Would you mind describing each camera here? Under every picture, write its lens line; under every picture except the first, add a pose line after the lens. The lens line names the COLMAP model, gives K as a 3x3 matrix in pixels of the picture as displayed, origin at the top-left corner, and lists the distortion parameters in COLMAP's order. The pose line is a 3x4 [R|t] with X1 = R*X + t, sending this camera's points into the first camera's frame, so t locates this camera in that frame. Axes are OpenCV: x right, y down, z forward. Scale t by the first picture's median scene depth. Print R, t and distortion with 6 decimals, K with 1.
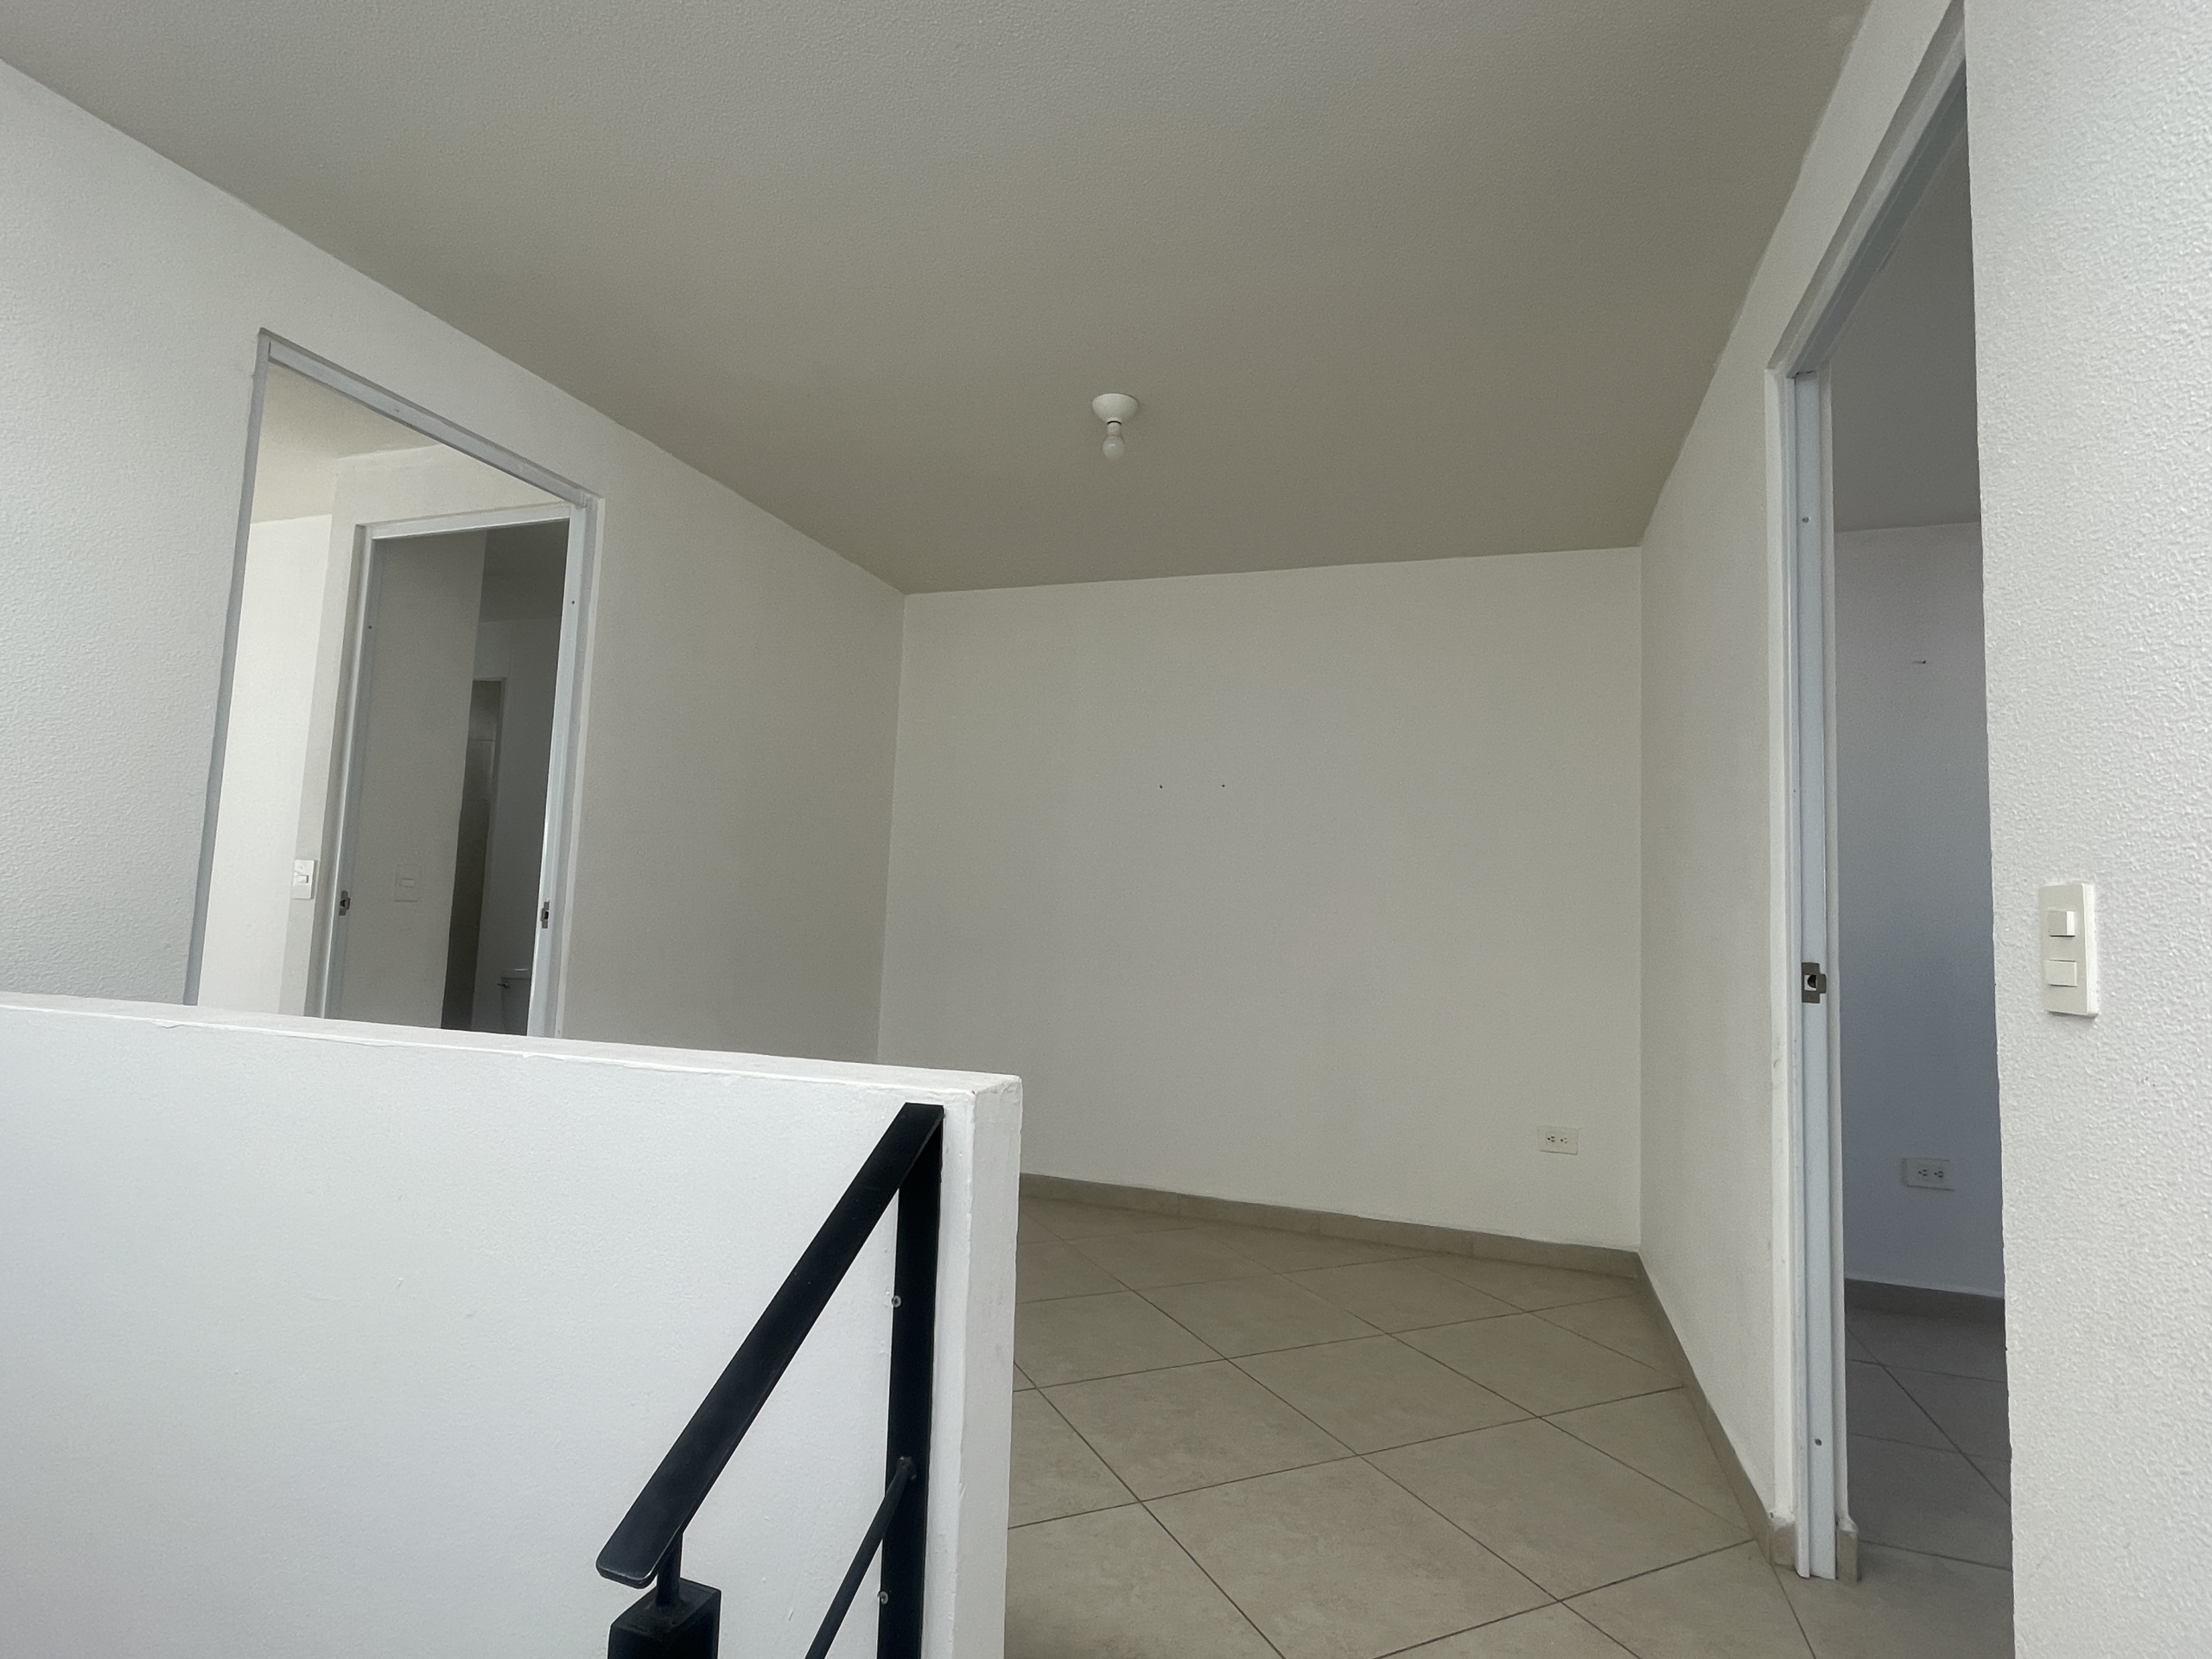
lens RADIAL K [[1087.7, 0, 1097.0], [0, 1087.7, 825.4], [0, 0, 1]] dist [0.000639, 0.000626]
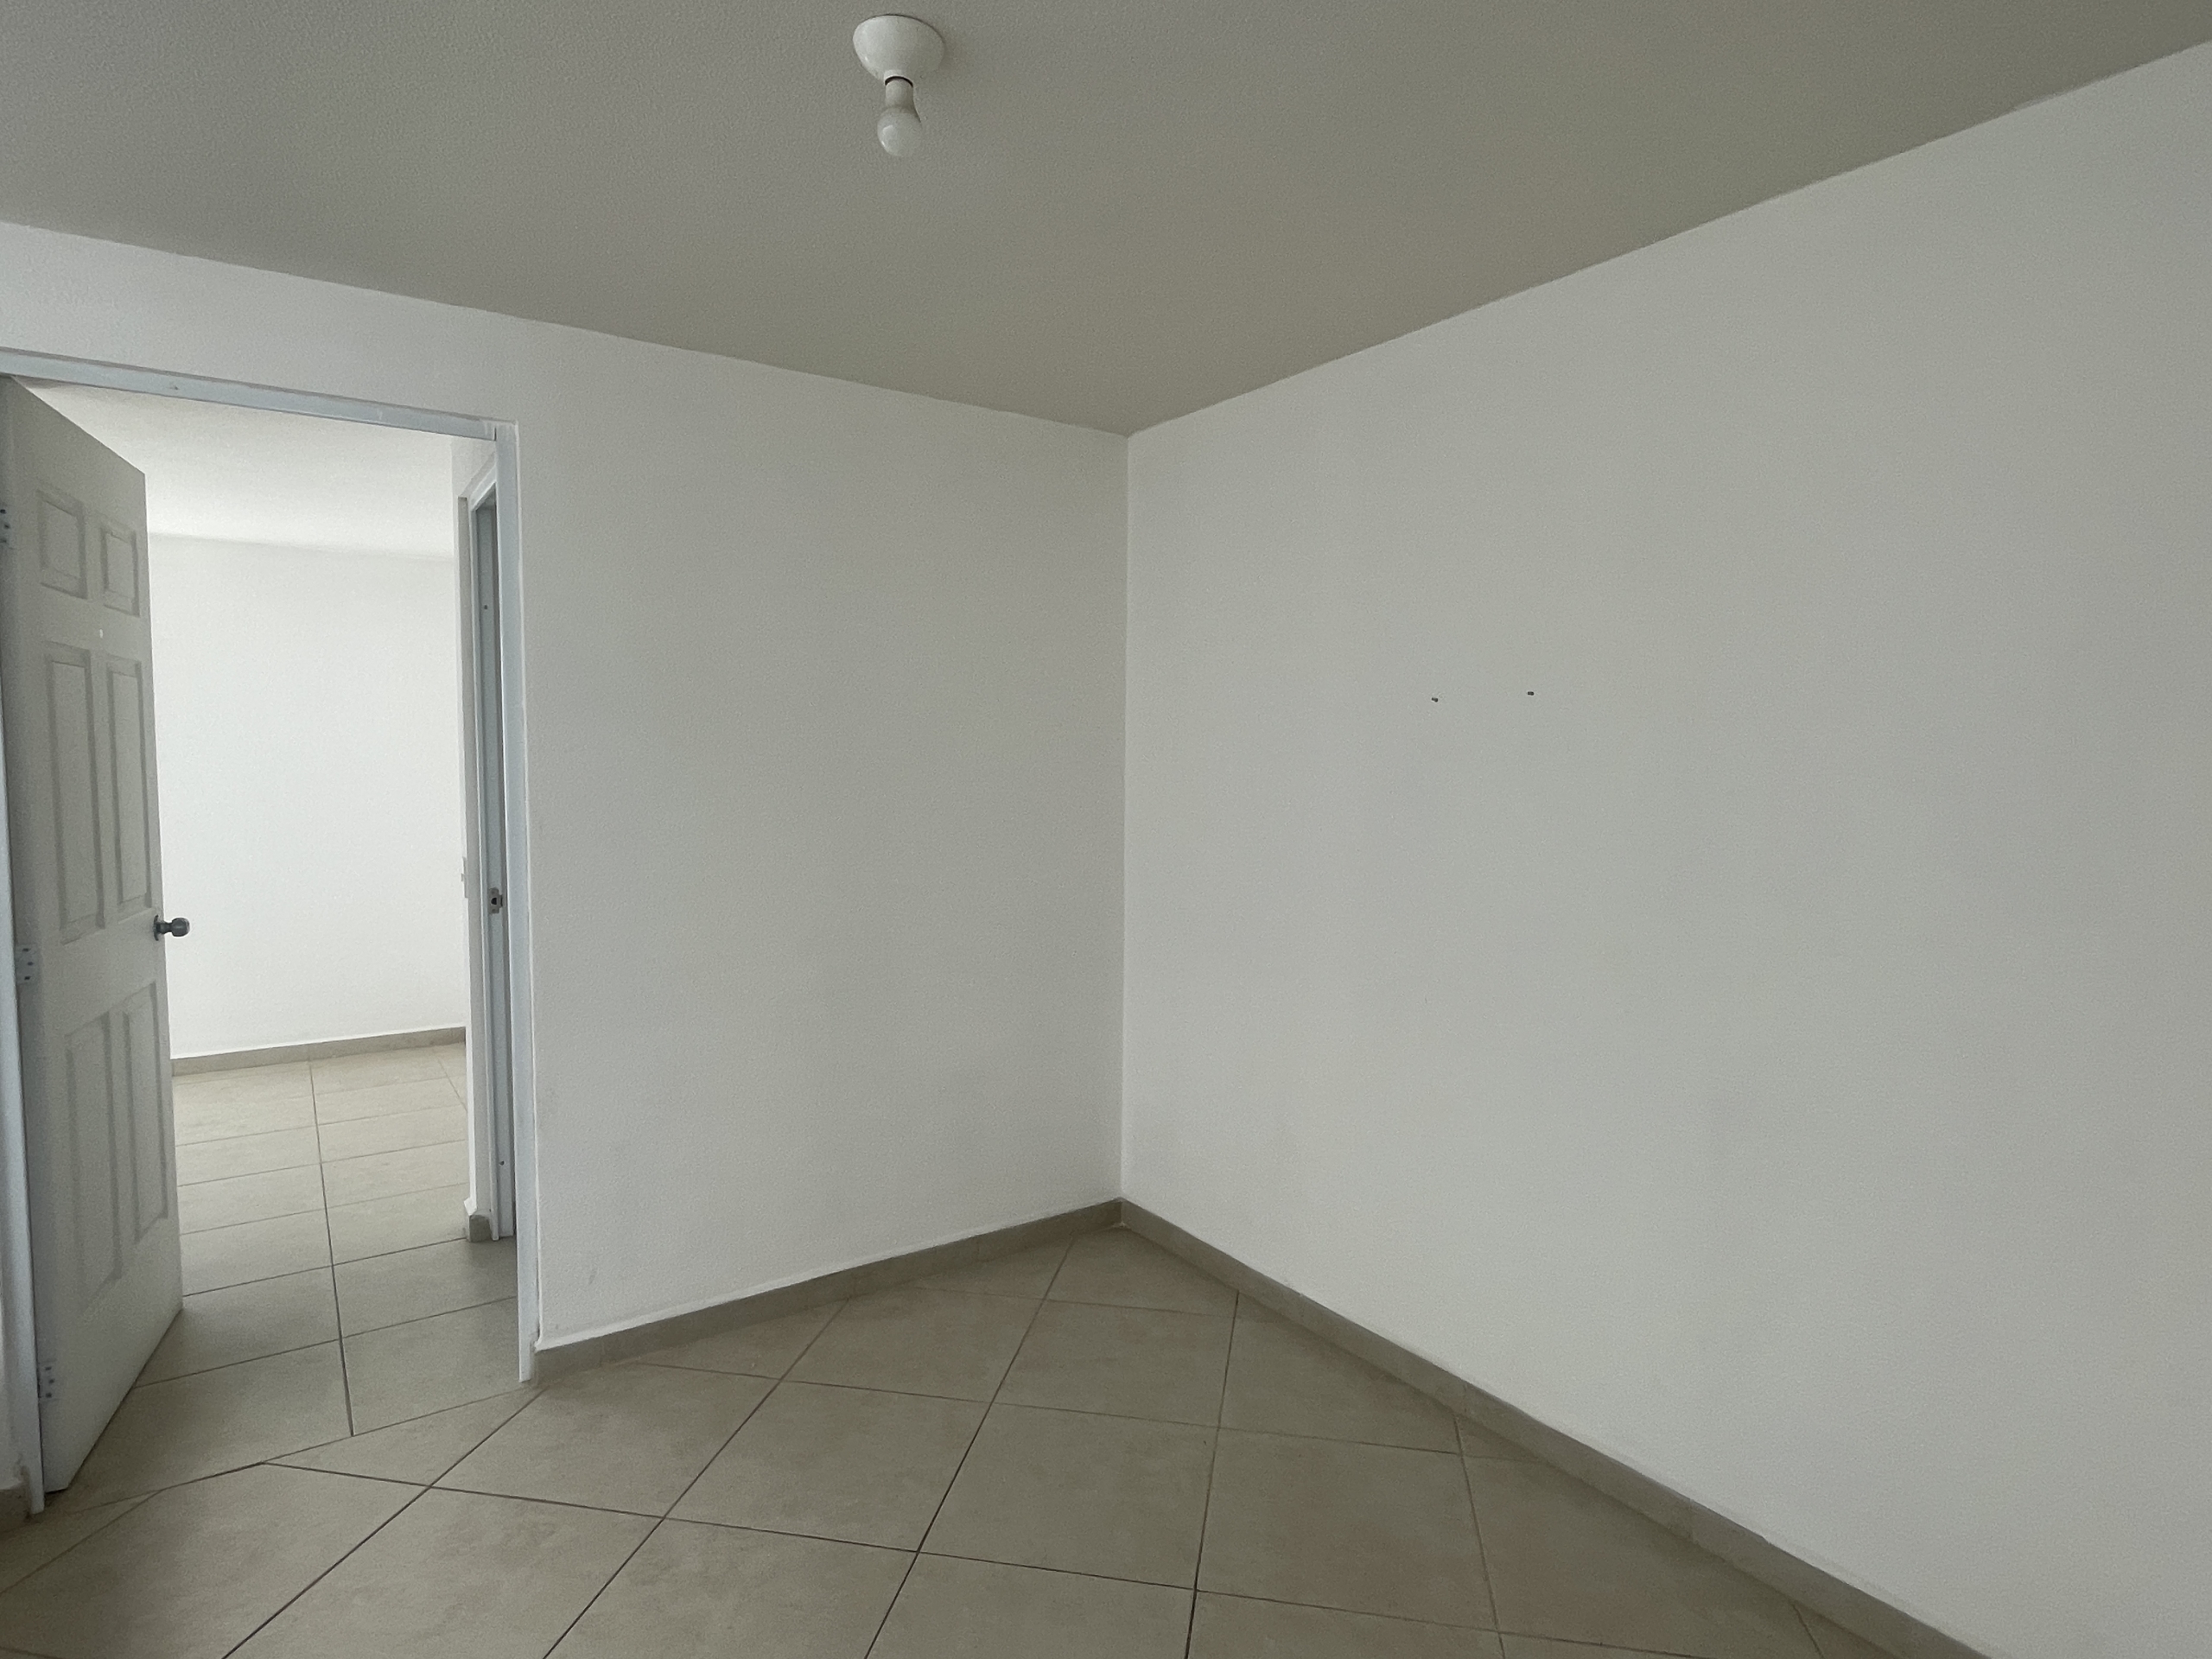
lens RADIAL K [[1167.9, 0, 1106.0], [0, 1167.9, 829.5], [0, 0, 1]] dist [-0.002153, 0.000878]
pose [[0.814681, 0.003598, -0.579898, 0.400429], [0.077594, 0.990312, 0.115154, -0.078982], [0.574695, -0.138810, 0.806510, 0.558169]]
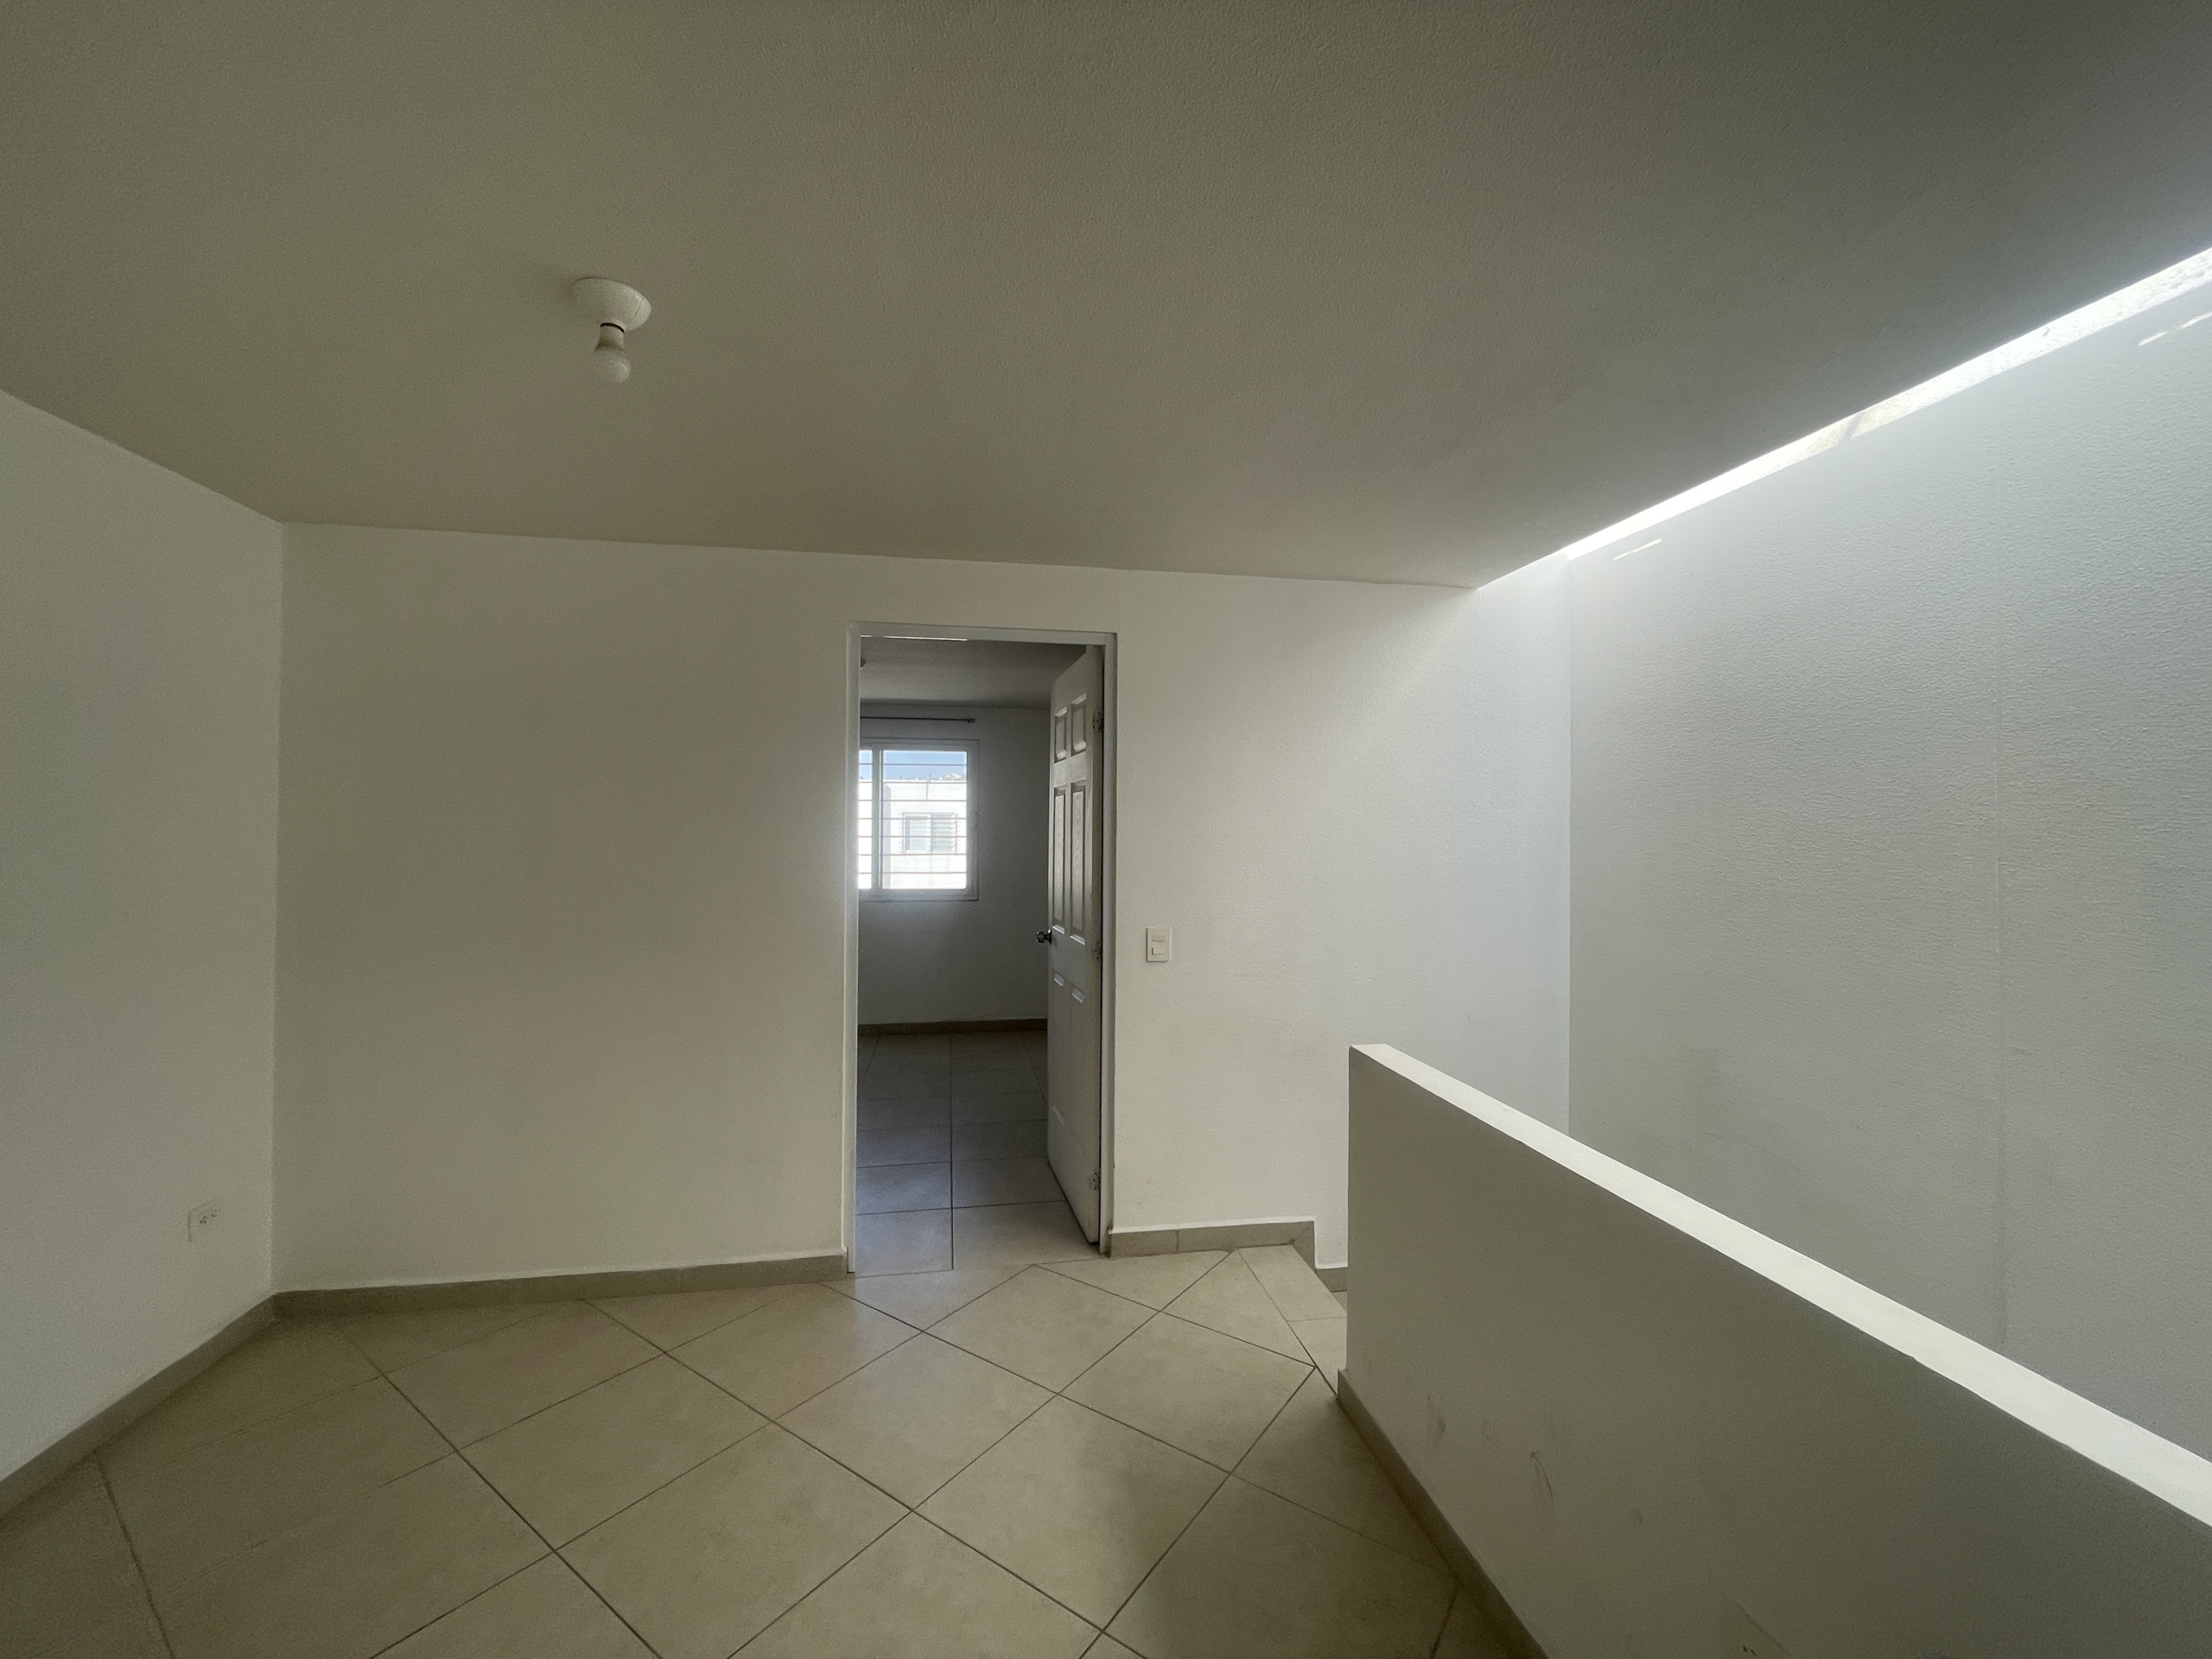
lens RADIAL K [[894.5, 0, 1106.0], [0, 894.5, 829.5], [0, 0, 1]] dist [-0.001177, -0.000372]
pose [[-0.488802, -0.041445, 0.871410, -0.623066], [-0.099896, 0.994960, -0.008714, -0.089572], [-0.866656, -0.091310, -0.490478, 0.967072]]
